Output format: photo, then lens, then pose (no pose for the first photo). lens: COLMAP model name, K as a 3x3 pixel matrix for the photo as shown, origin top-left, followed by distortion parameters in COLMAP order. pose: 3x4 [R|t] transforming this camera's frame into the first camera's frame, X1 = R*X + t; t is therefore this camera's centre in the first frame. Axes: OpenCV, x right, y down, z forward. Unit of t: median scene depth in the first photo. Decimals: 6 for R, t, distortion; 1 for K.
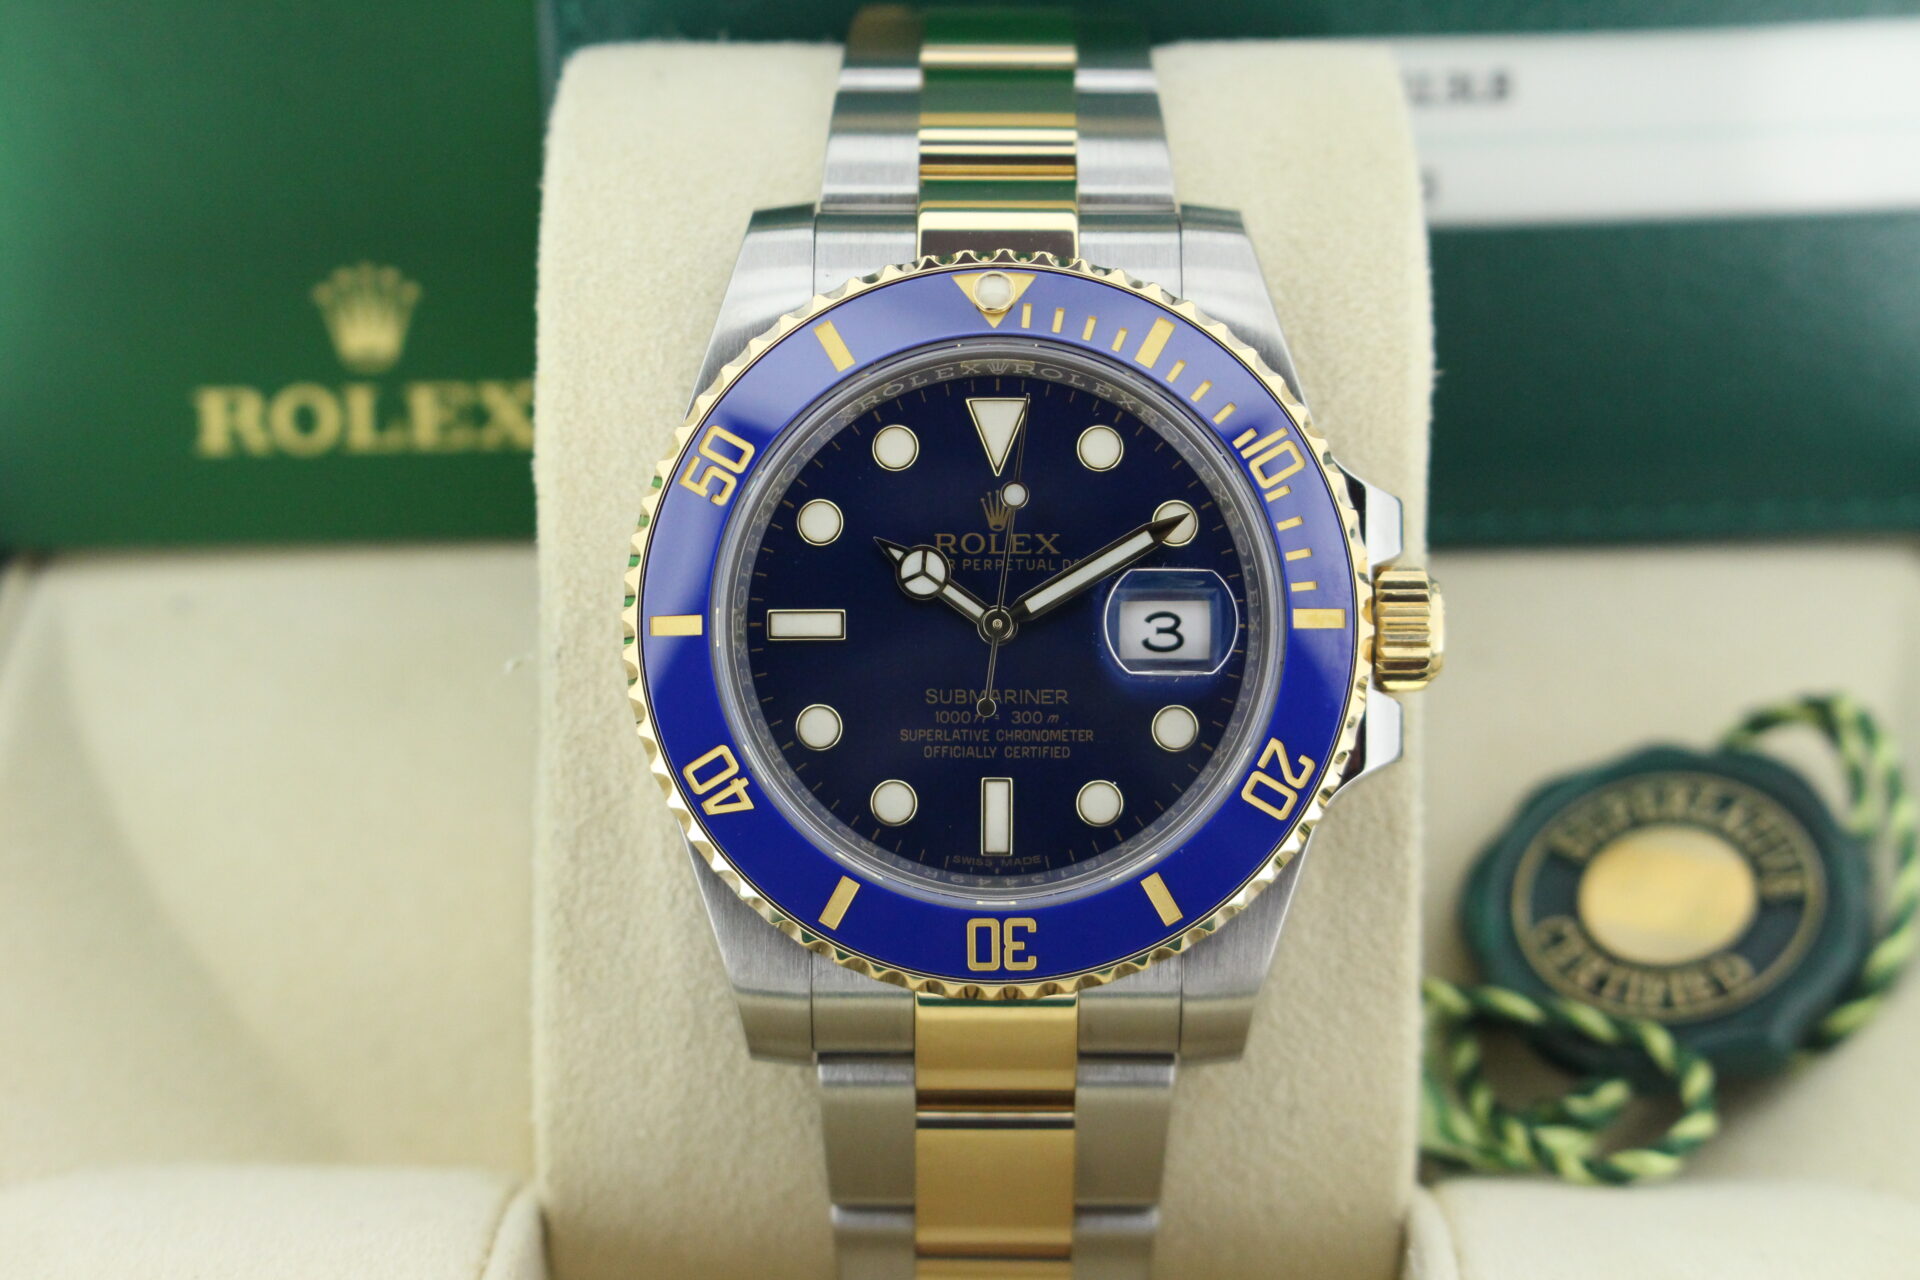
lens RADIAL K [[4331.7, 0, 960.5], [0, 4331.7, 648.2], [0, 0, 1]] dist [-0.001931, 0.000000]
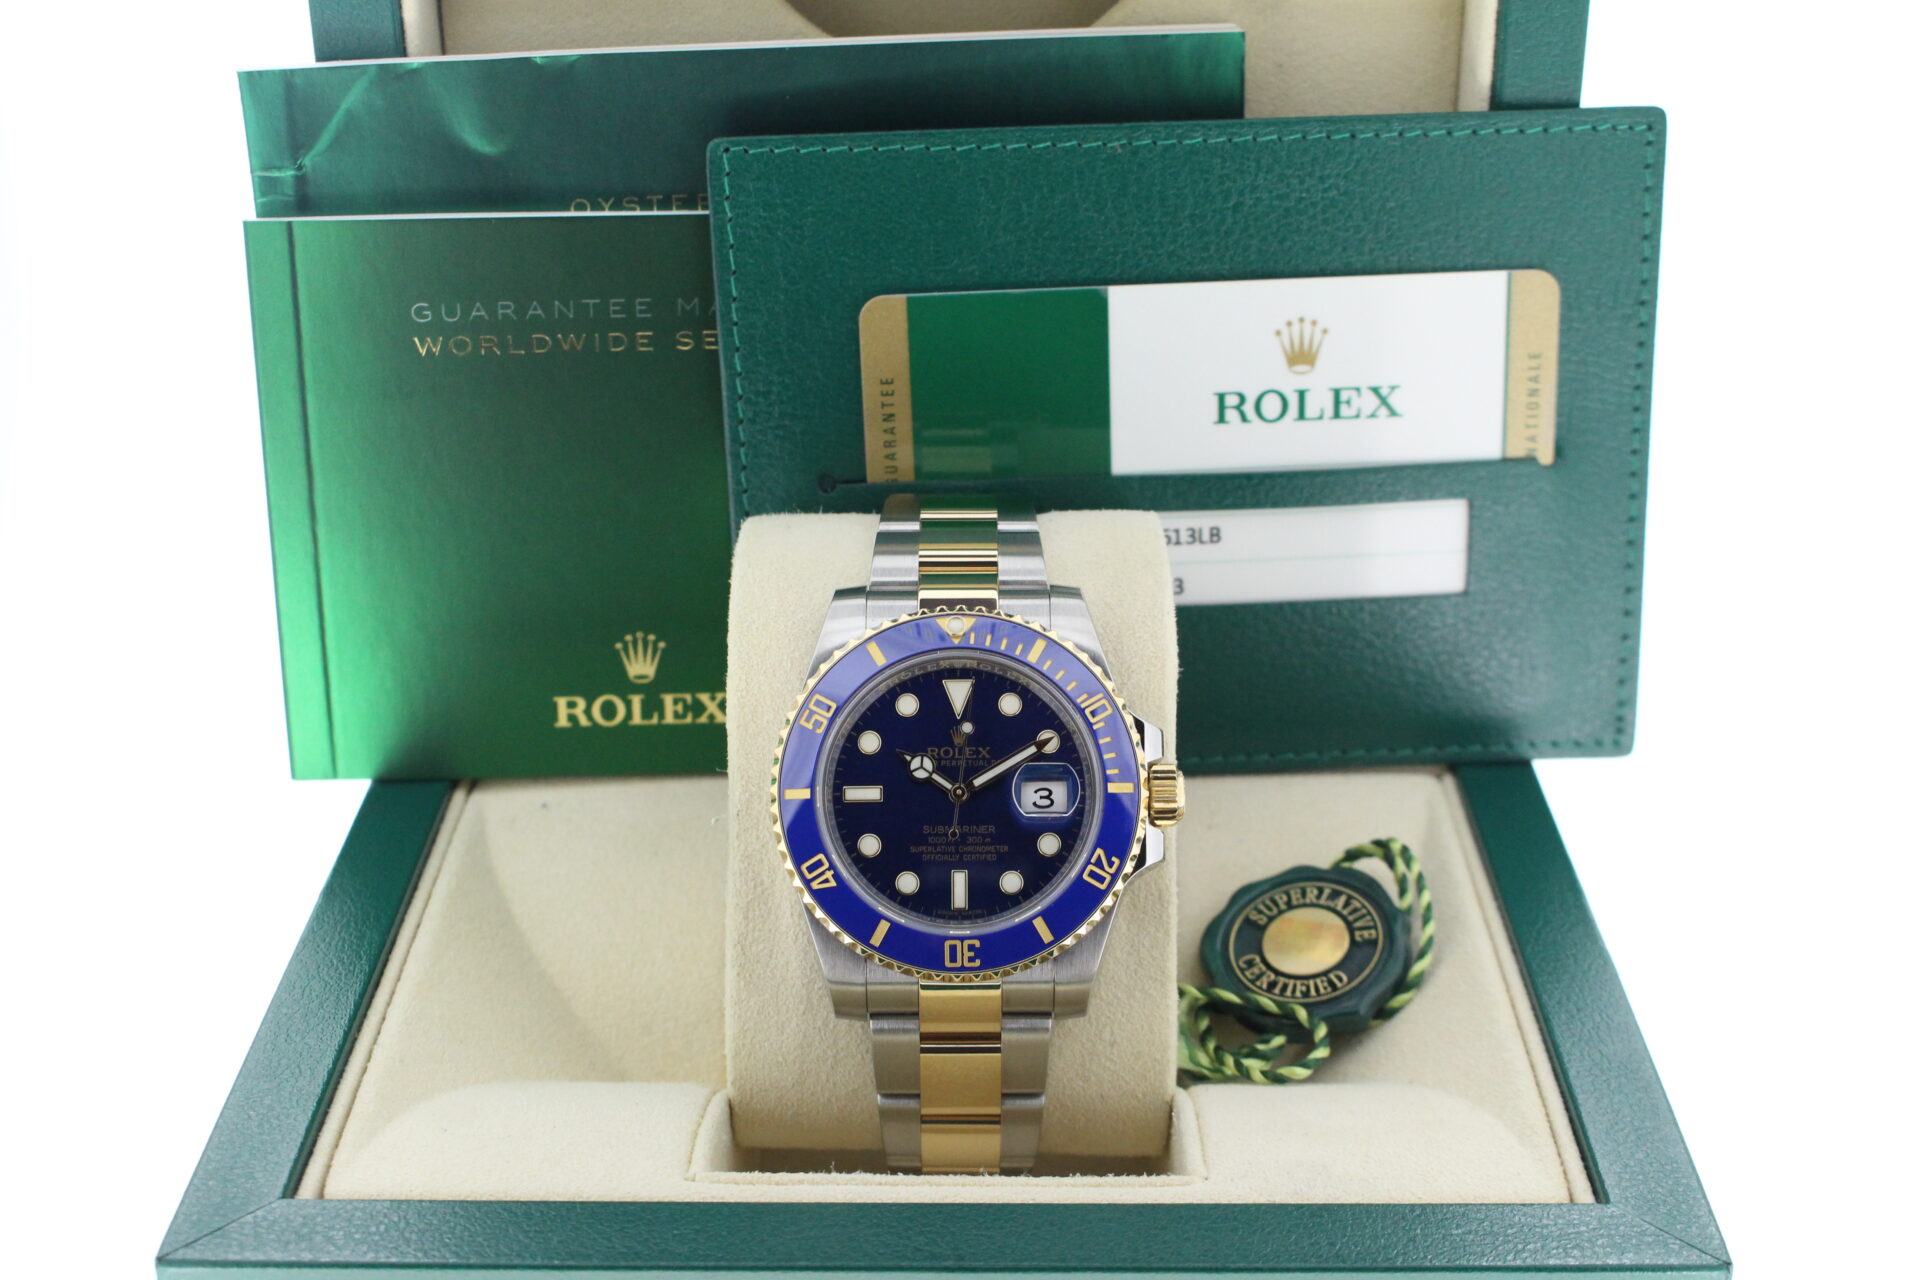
lens RADIAL K [[2415.4, 0, 966.7], [0, 2415.4, 641.0], [0, 0, 1]] dist [-0.080353, 0.000000]
pose [[0.999961, -0.008219, 0.003340, 0.008824], [0.008542, 0.993642, -0.112259, 0.049526], [-0.002396, 0.112283, 0.993673, -0.107136]]
